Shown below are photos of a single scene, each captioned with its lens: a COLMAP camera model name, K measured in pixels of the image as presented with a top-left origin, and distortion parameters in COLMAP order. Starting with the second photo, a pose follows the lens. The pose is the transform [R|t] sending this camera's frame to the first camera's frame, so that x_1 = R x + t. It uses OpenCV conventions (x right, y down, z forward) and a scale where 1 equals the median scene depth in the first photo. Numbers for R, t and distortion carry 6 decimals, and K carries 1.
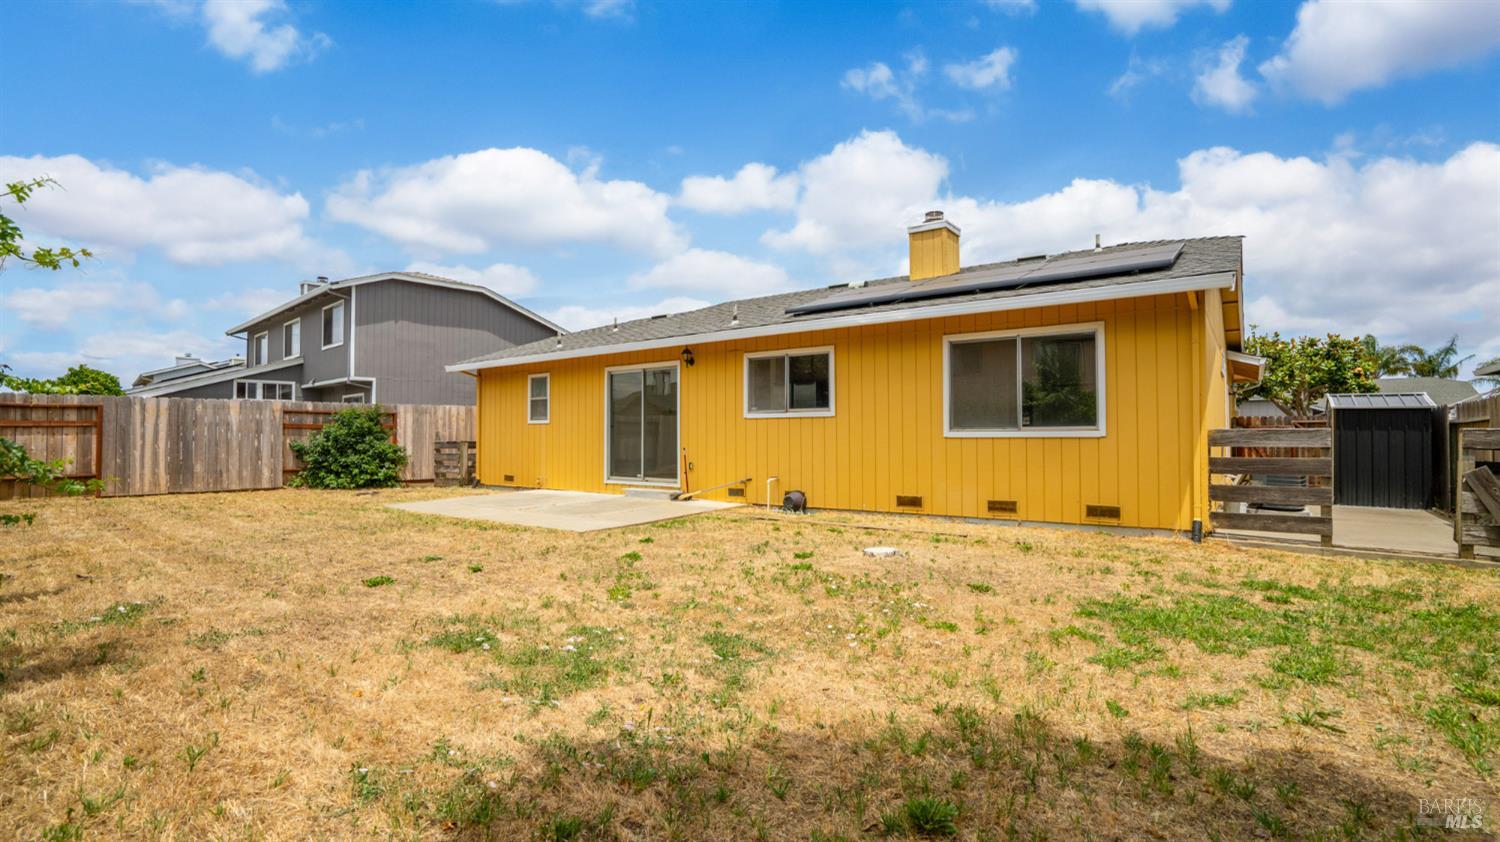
lens RADIAL K [[691.1, 0, 750.0], [0, 691.1, 421.0], [0, 0, 1]] dist [-0.024039, 0.000767]
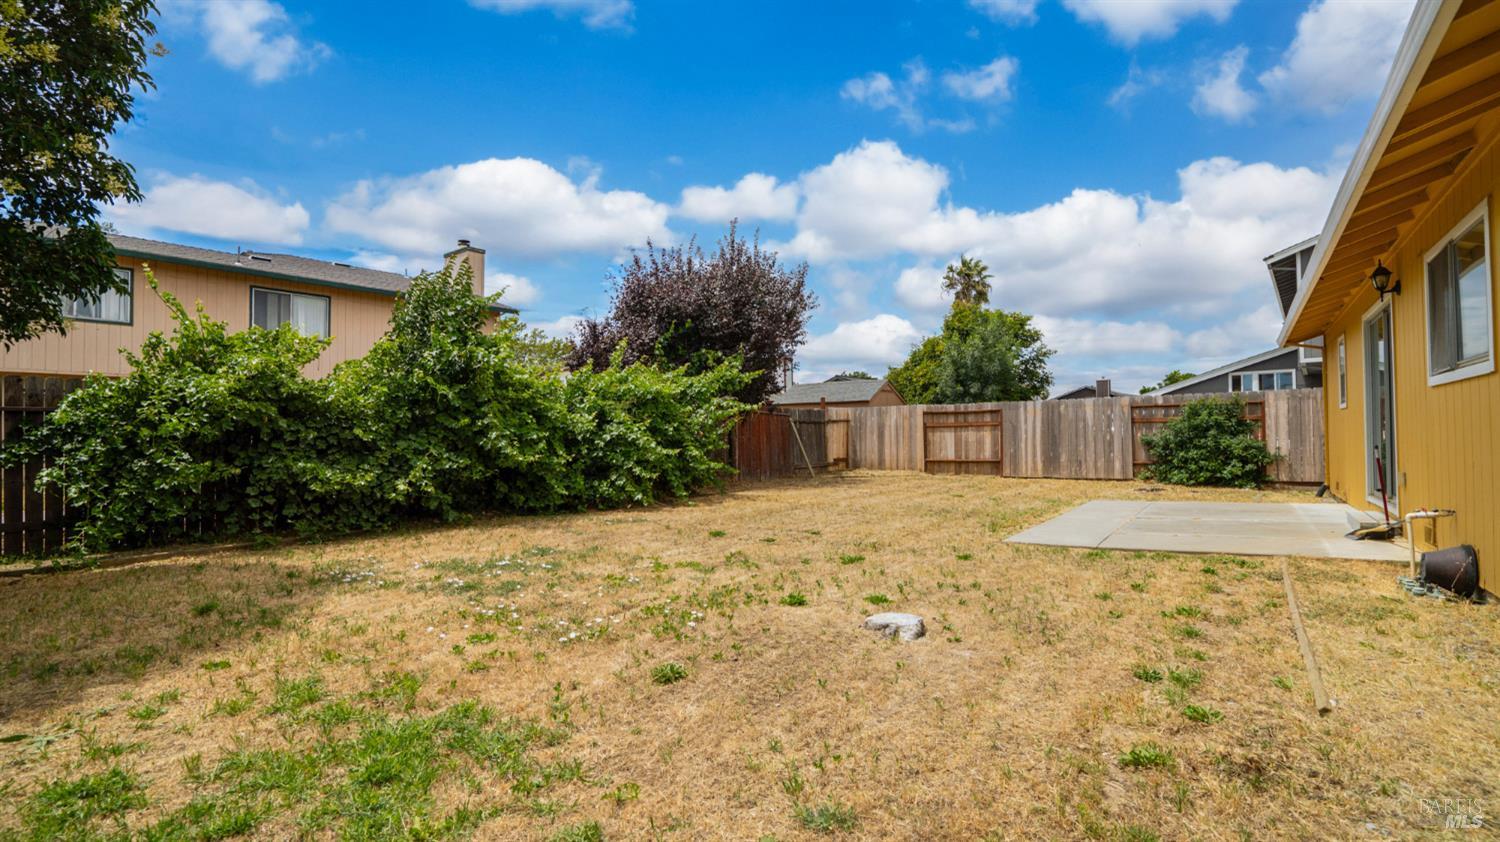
lens RADIAL K [[691.1, 0, 750.0], [0, 691.1, 421.0], [0, 0, 1]] dist [-0.024039, 0.000767]
pose [[0.013095, -0.021489, -0.999683, 0.462743], [0.033034, 0.999233, -0.021047, 0.013665], [0.999368, -0.032748, 0.013795, 0.512941]]
